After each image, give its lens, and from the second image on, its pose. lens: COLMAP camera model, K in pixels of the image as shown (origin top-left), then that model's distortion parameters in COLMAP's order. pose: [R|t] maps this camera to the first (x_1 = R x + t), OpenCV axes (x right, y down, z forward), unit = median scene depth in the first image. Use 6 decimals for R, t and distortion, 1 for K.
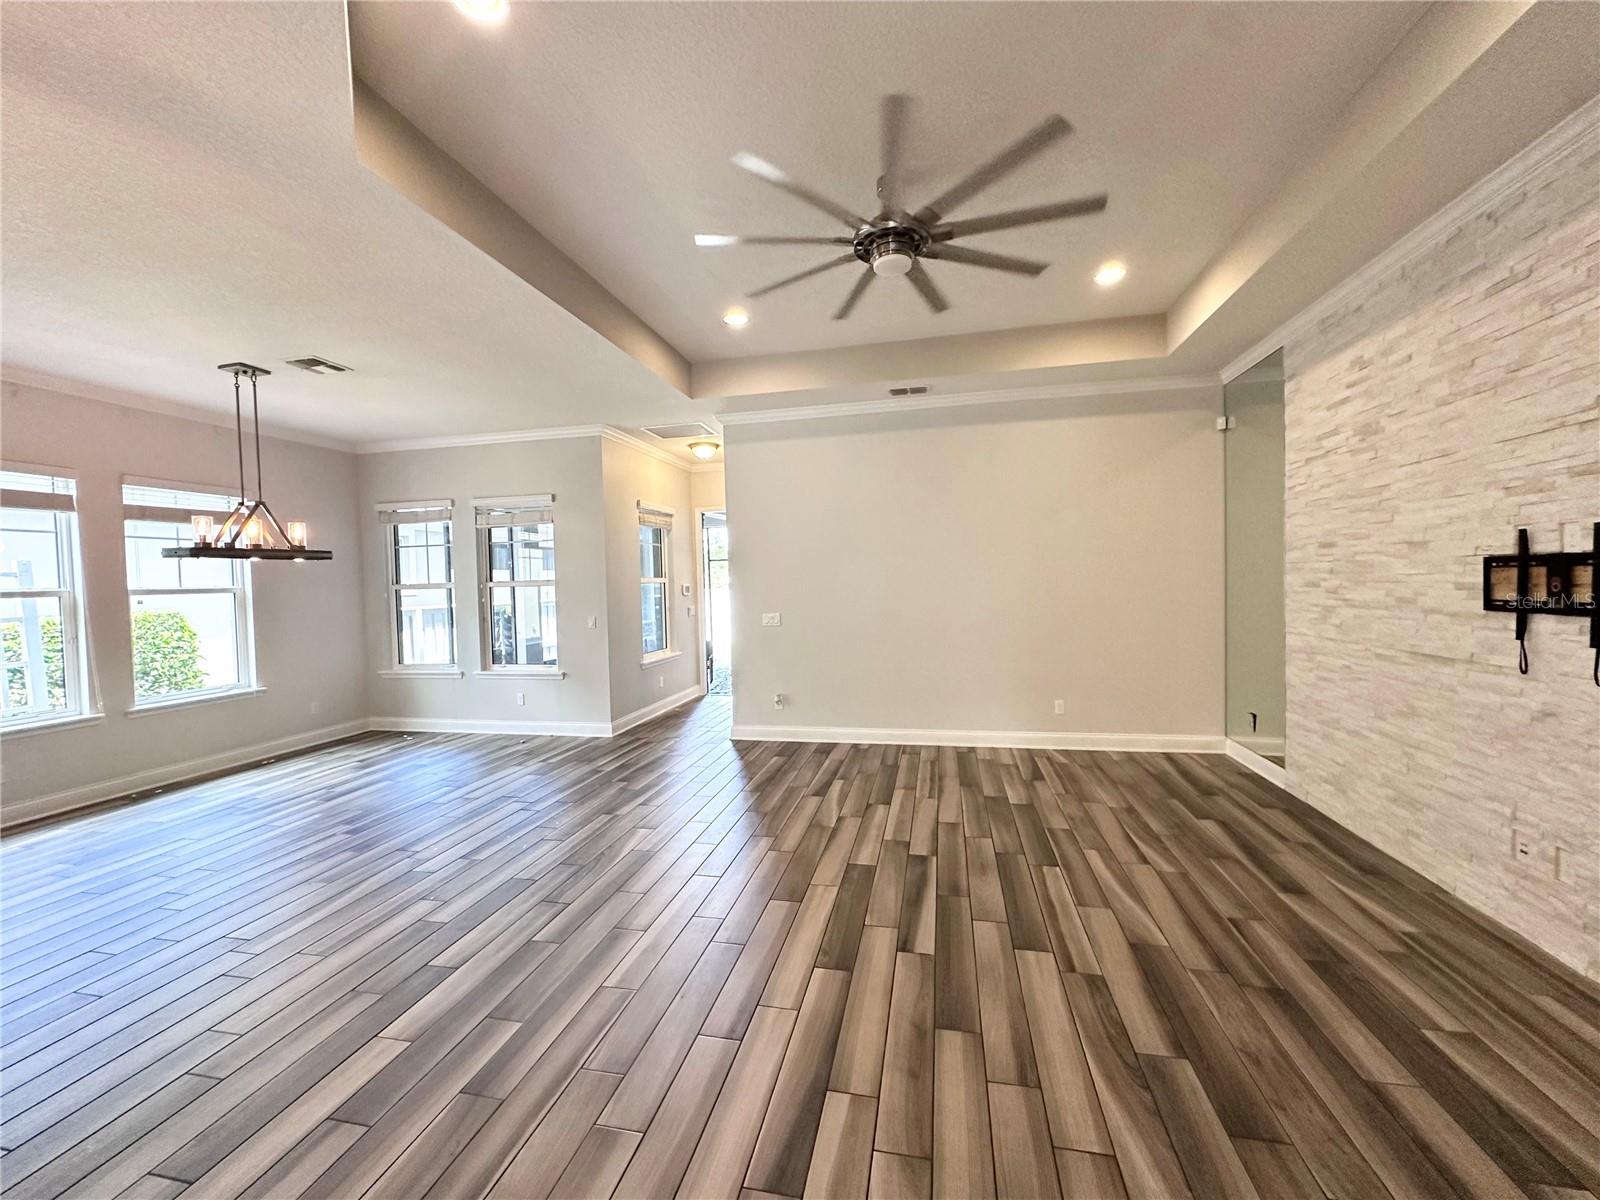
lens RADIAL K [[639.9, 0, 799.6], [0, 639.9, 599.6], [0, 0, 1]] dist [-0.002257, 0.001436]
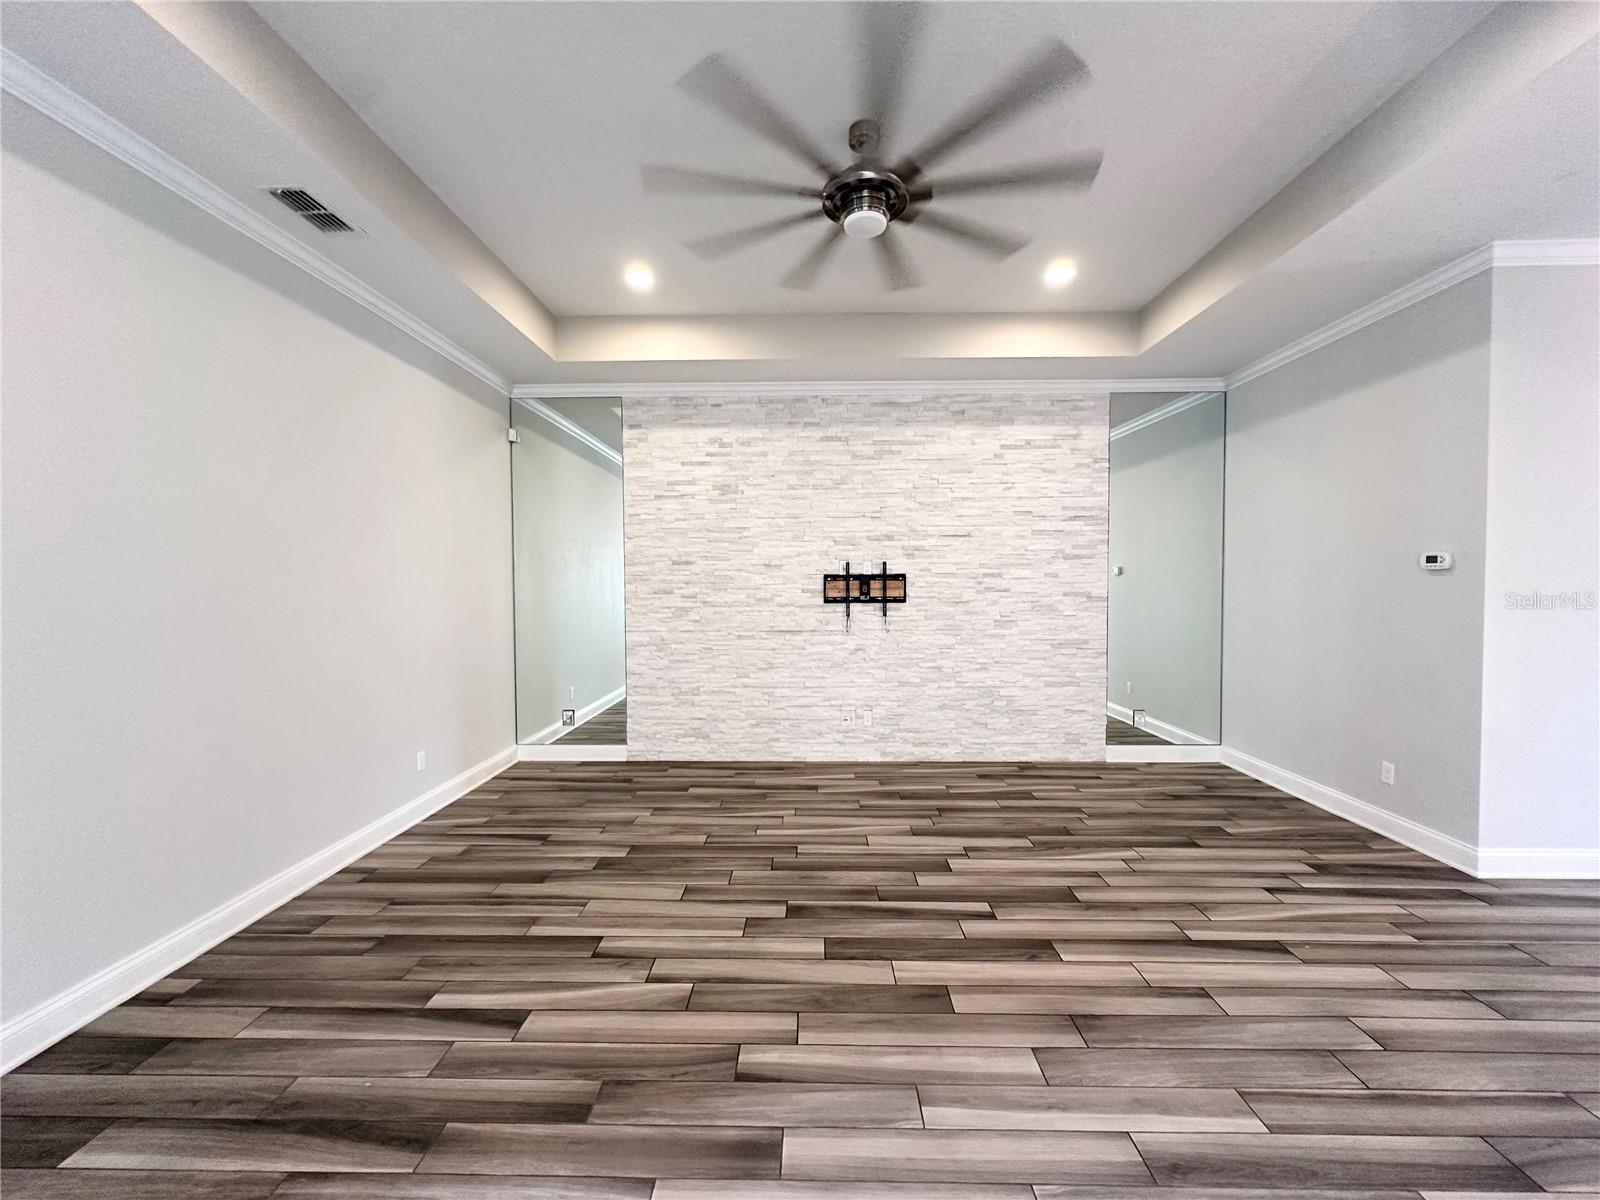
lens RADIAL K [[639.9, 0, 800.9], [0, 639.9, 600.1], [0, 0, 1]] dist [-0.002257, 0.001436]
pose [[-0.196745, -0.000750, 0.980454, -0.575307], [0.038027, 0.999241, 0.008396, -0.007326], [-0.979717, 0.038935, -0.196568, 1.035970]]
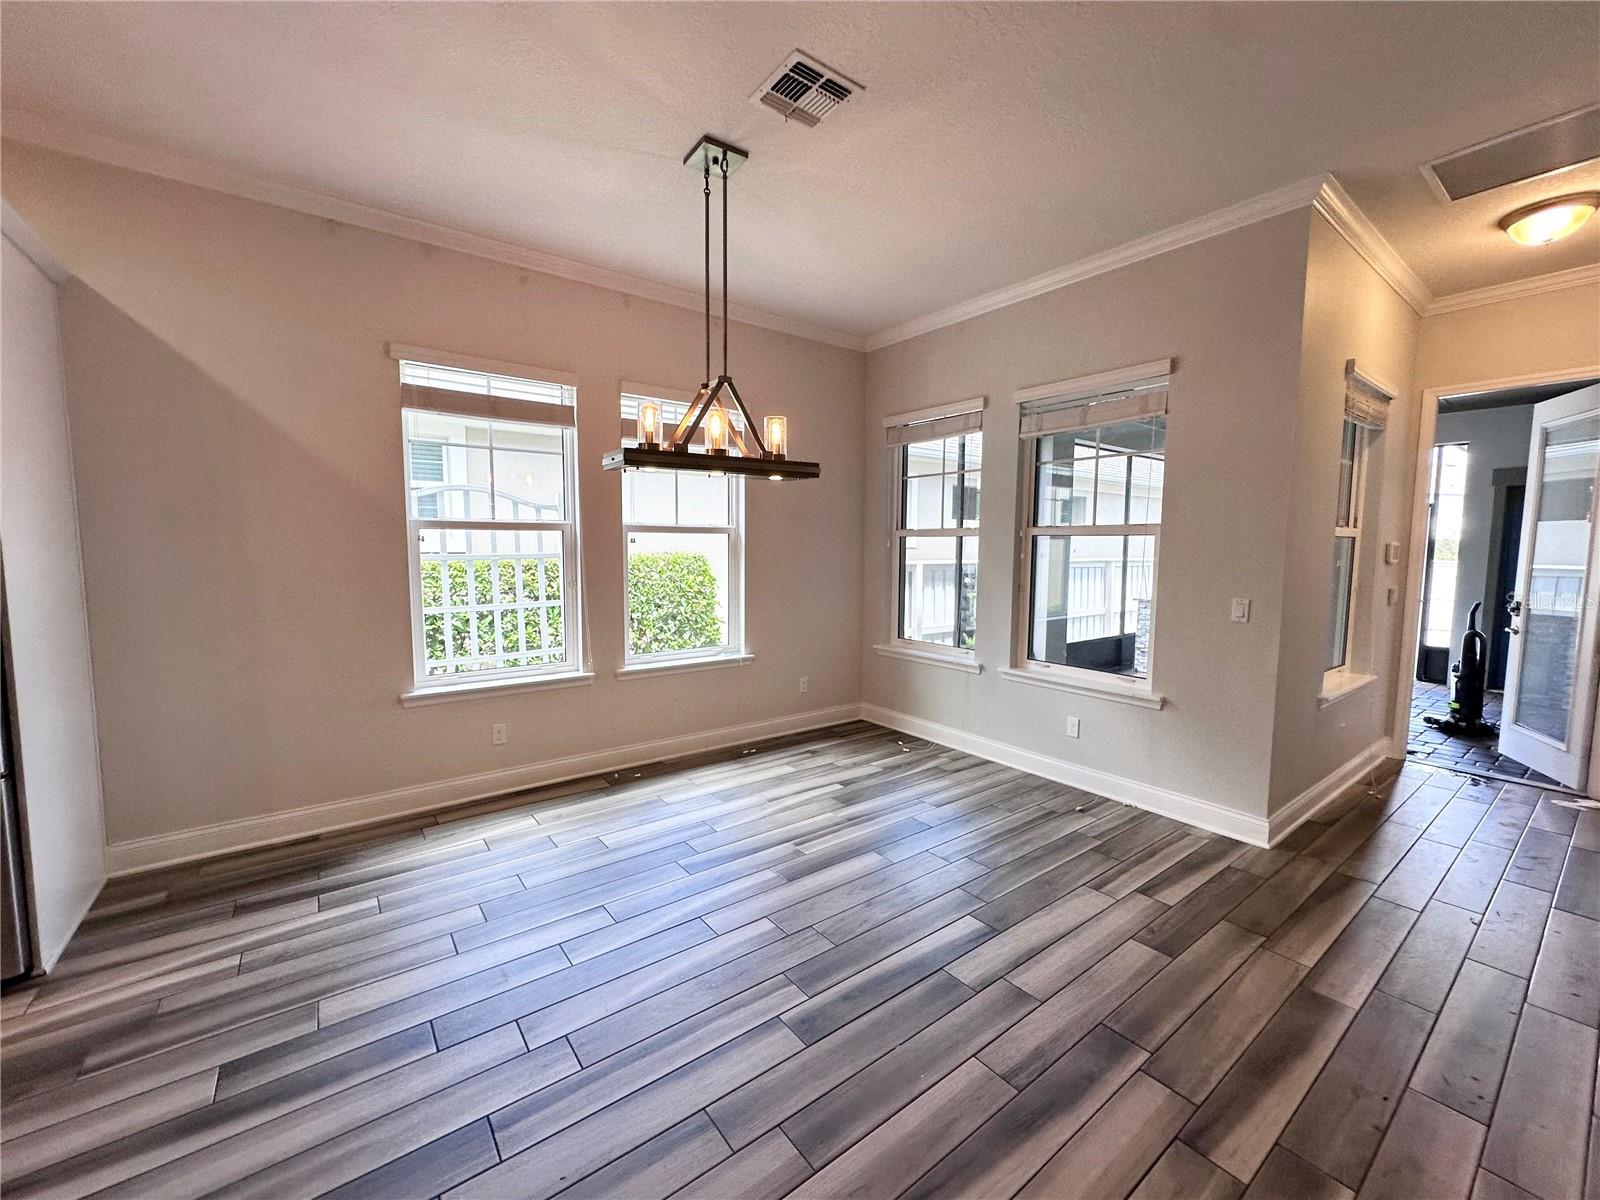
lens RADIAL K [[639.9, 0, 797.7], [0, 639.9, 600.0], [0, 0, 1]] dist [-0.002257, 0.001436]
pose [[0.758733, 0.086218, -0.645670, -0.451785], [-0.045209, 0.995782, 0.079845, 0.006842], [0.649831, -0.031391, 0.759430, 0.683984]]
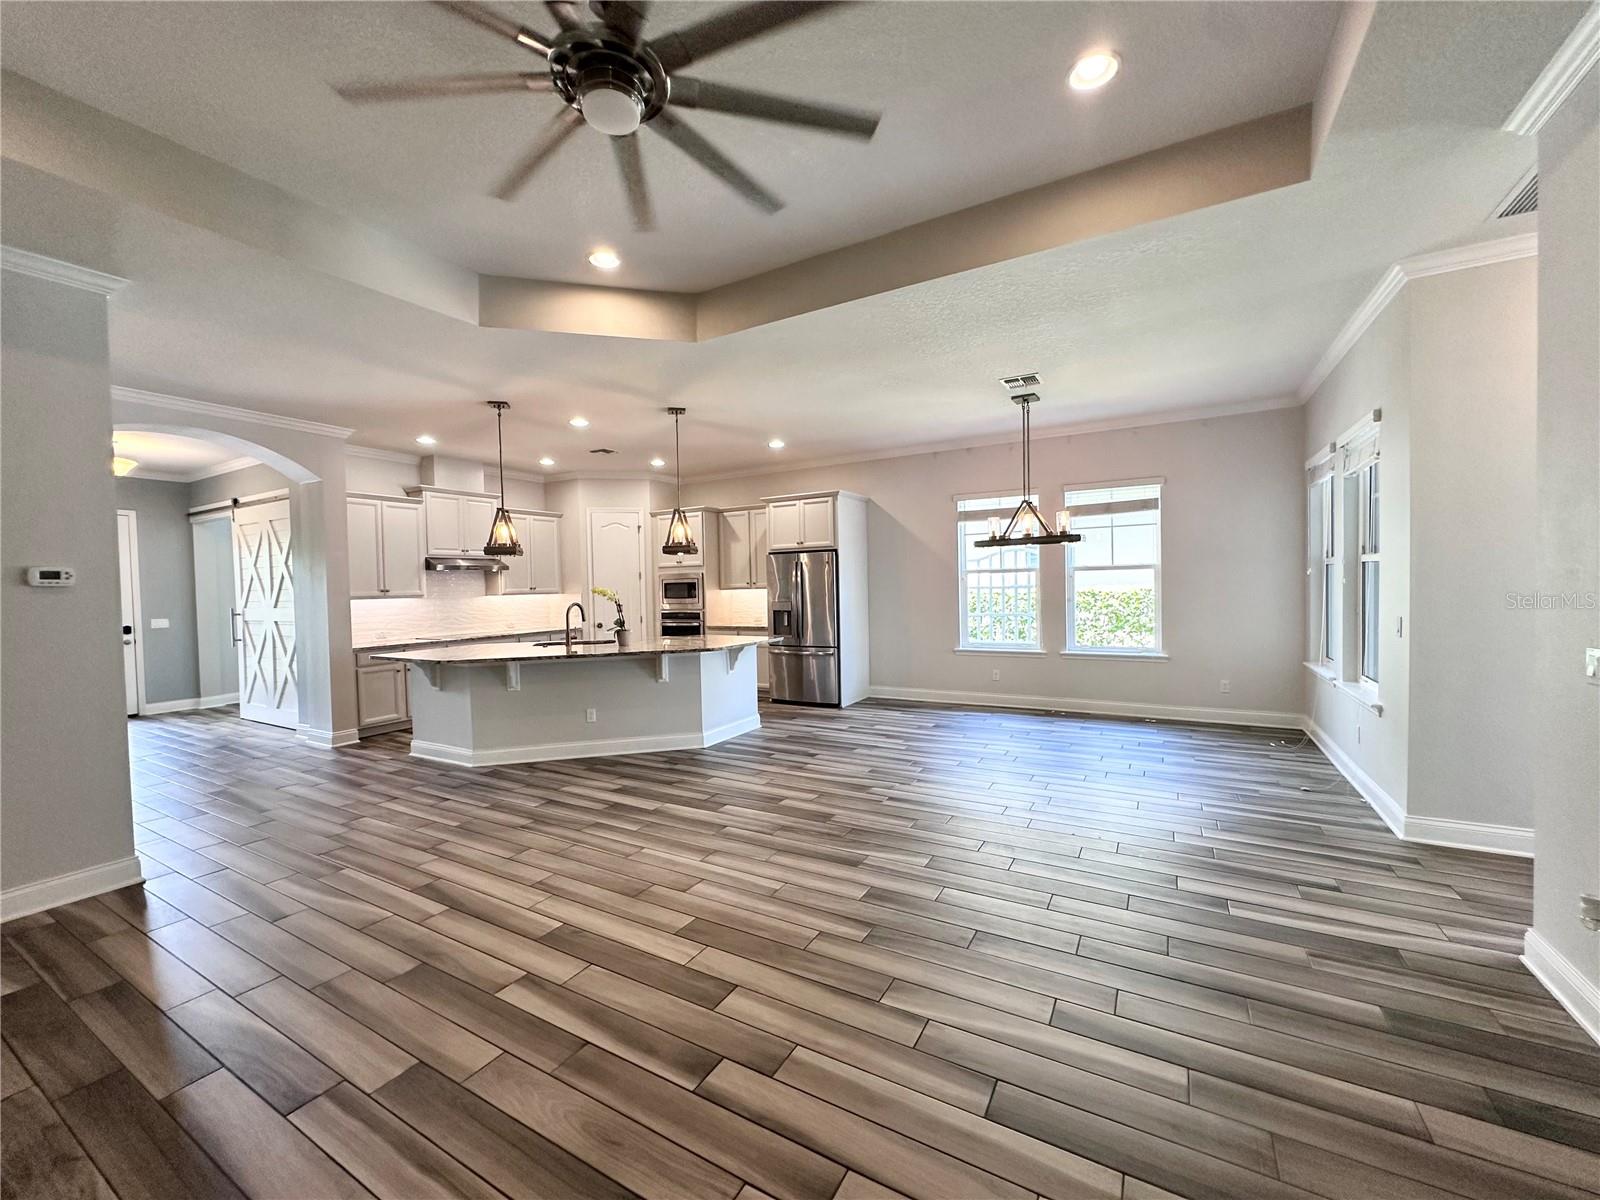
lens RADIAL K [[639.9, 0, 798.2], [0, 639.9, 599.9], [0, 0, 1]] dist [-0.002257, 0.001436]
pose [[-0.300682, 0.057555, -0.951986, 0.614675], [0.002556, 0.998222, 0.059543, -0.037524], [0.953721, 0.015470, -0.300295, 1.130009]]
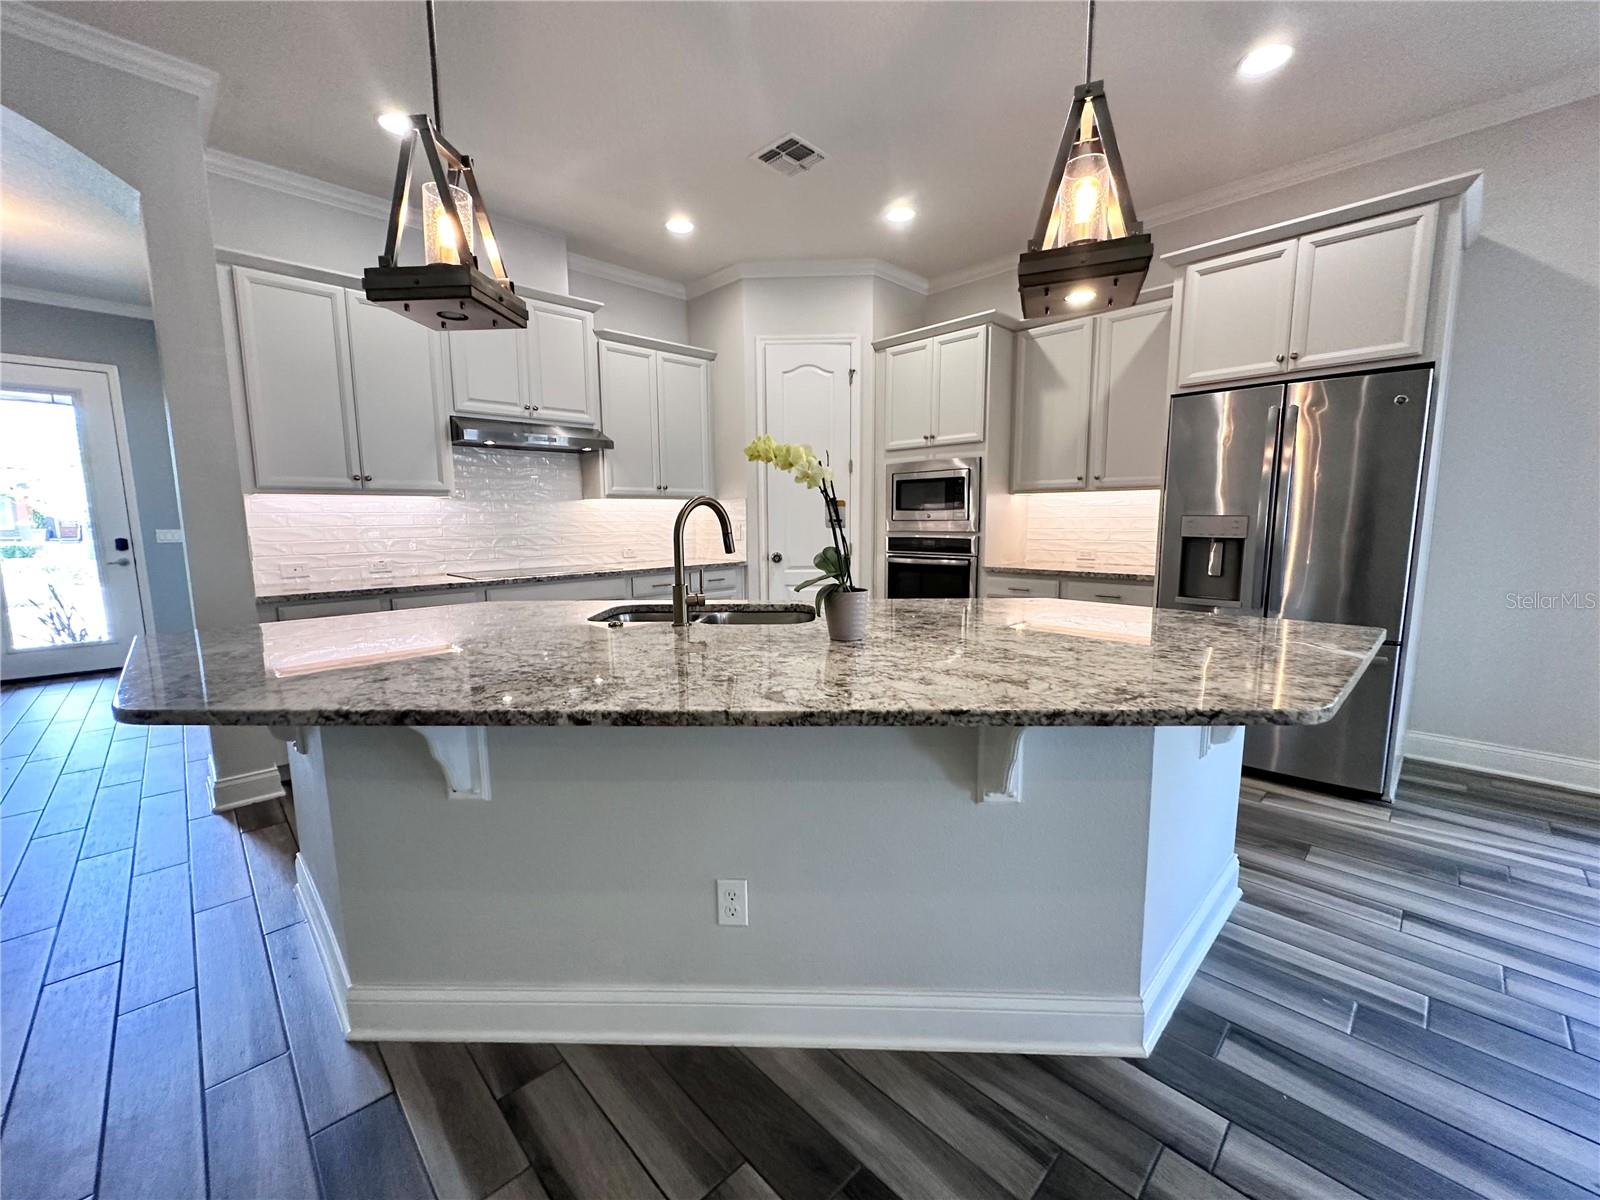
lens RADIAL K [[639.9, 0, 803.6], [0, 639.9, 600.2], [0, 0, 1]] dist [-0.002257, 0.001436]
pose [[-0.541247, 0.141170, -0.828929, -0.348825], [-0.001778, 0.985612, 0.169015, 0.060222], [0.840862, 0.092953, -0.533208, 0.469369]]
